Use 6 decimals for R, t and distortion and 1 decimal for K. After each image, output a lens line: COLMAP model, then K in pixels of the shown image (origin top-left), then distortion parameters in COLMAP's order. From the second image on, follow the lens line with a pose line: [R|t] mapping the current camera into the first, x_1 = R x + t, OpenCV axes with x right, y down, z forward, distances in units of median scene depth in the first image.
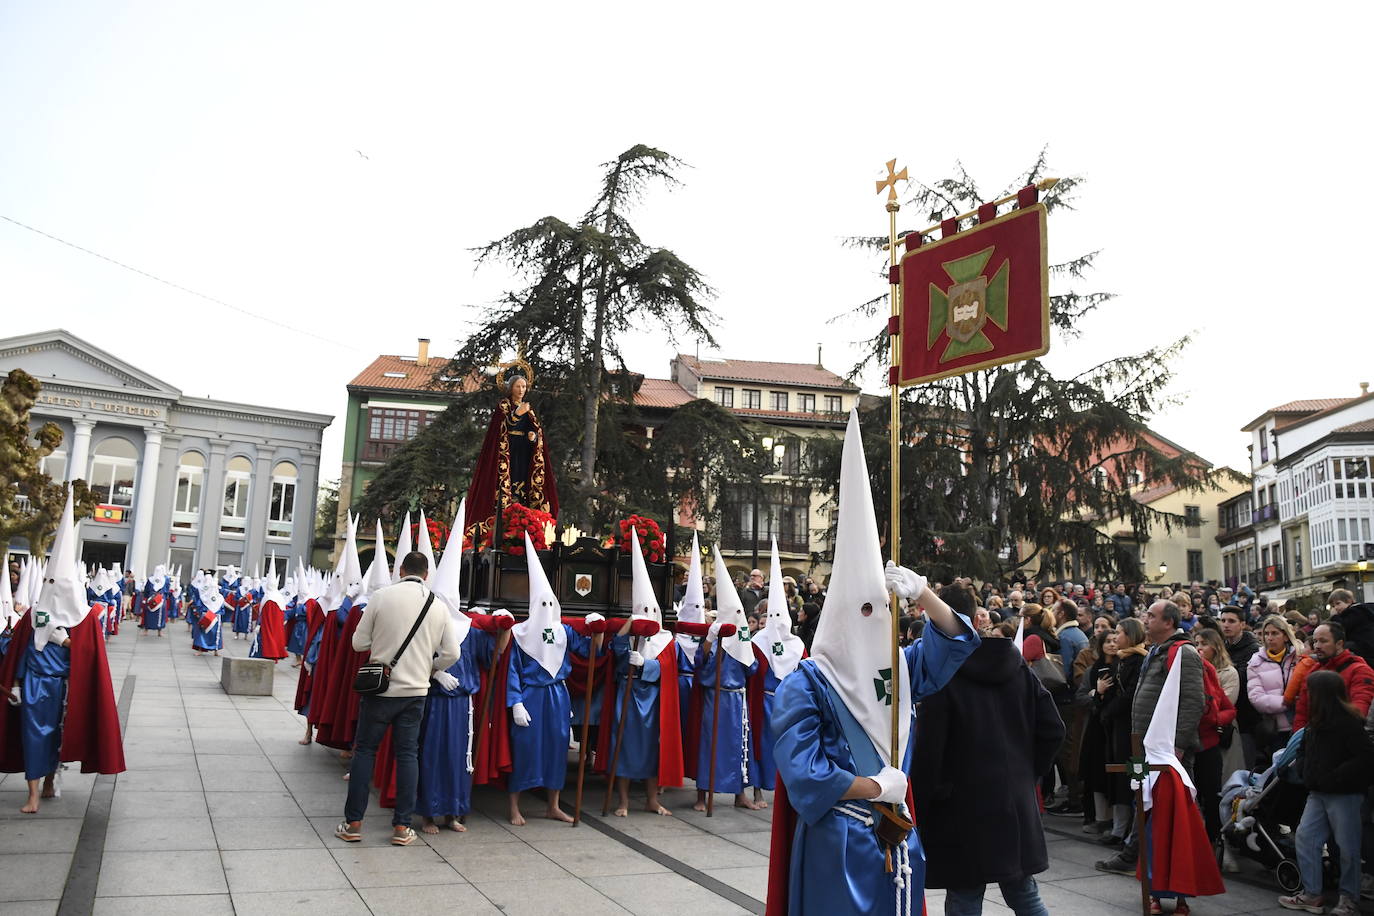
lens RADIAL K [[1068.0, 0, 660.2], [0, 1068.0, 441.9], [0, 0, 1]] dist [-0.149541, 0.078938]
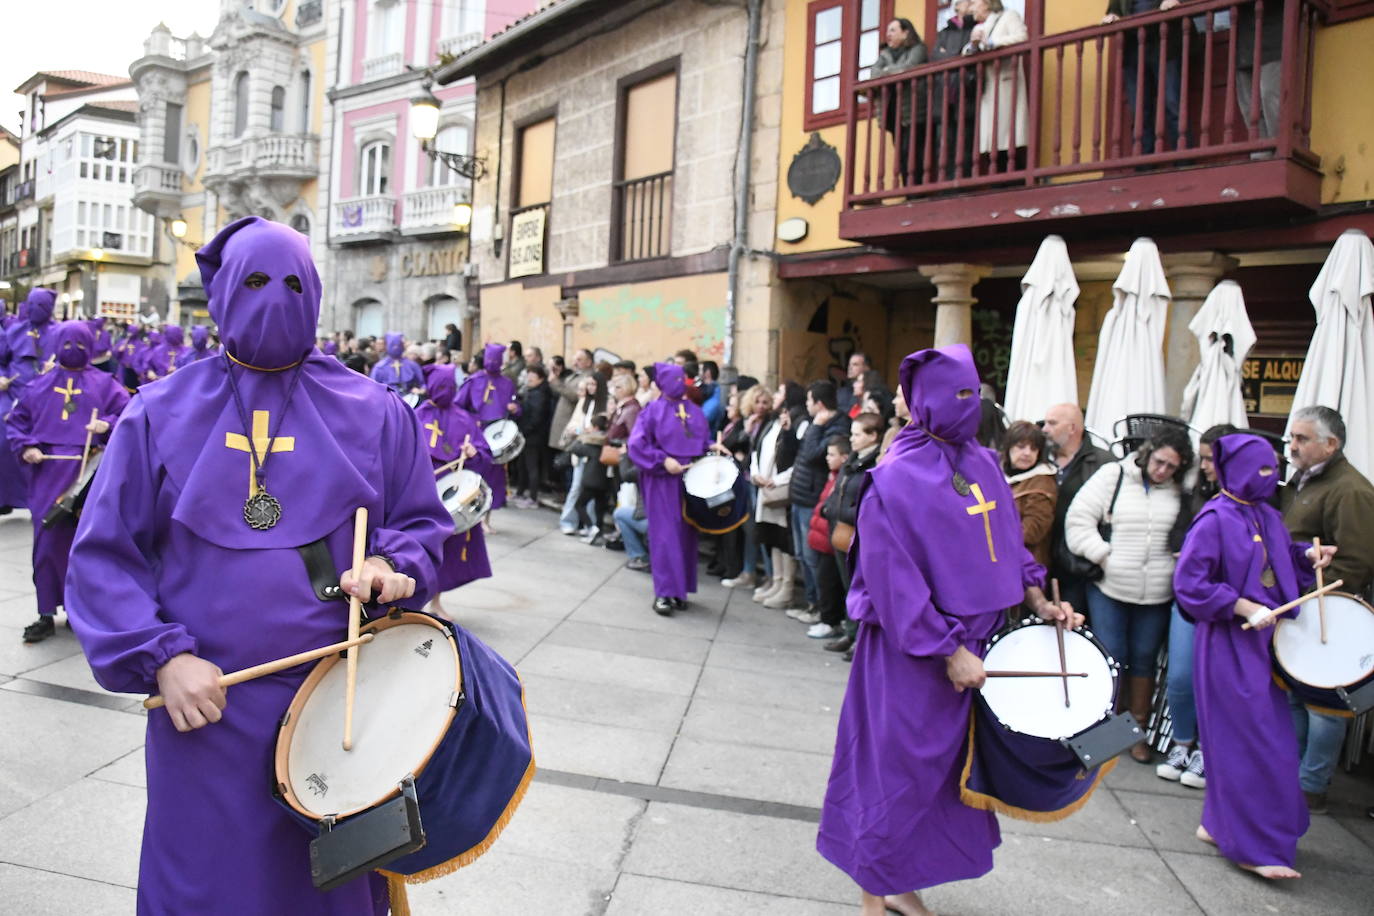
lens RADIAL K [[1068.0, 0, 677.3], [0, 1068.0, 451.6], [0, 0, 1]] dist [-0.149541, 0.078938]
pose [[0.542766, -0.053654, 0.838168, 0.167080], [-0.194502, 0.962799, 0.187584, 0.015311], [-0.817052, -0.264839, 0.512139, 0.030525]]
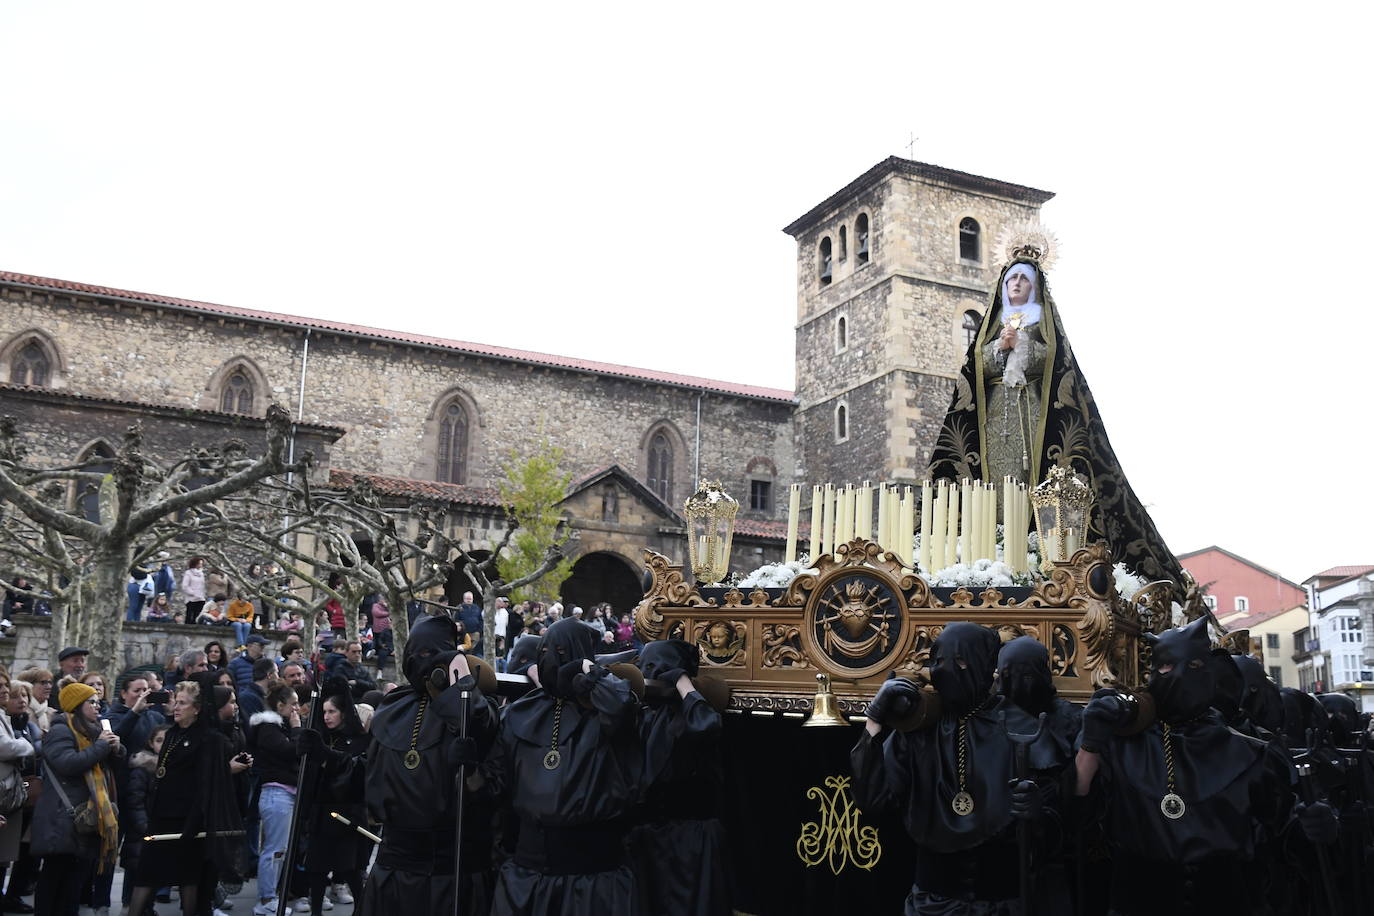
lens RADIAL K [[1422.8, 0, 672.4], [0, 1422.8, 453.1], [0, 0, 1]] dist [0.021428, 0.000000]
pose [[0.999811, -0.017844, -0.007754, -0.334318], [0.017689, 0.999651, -0.019595, -0.197985], [0.008101, 0.019454, 0.999778, -1.158930]]
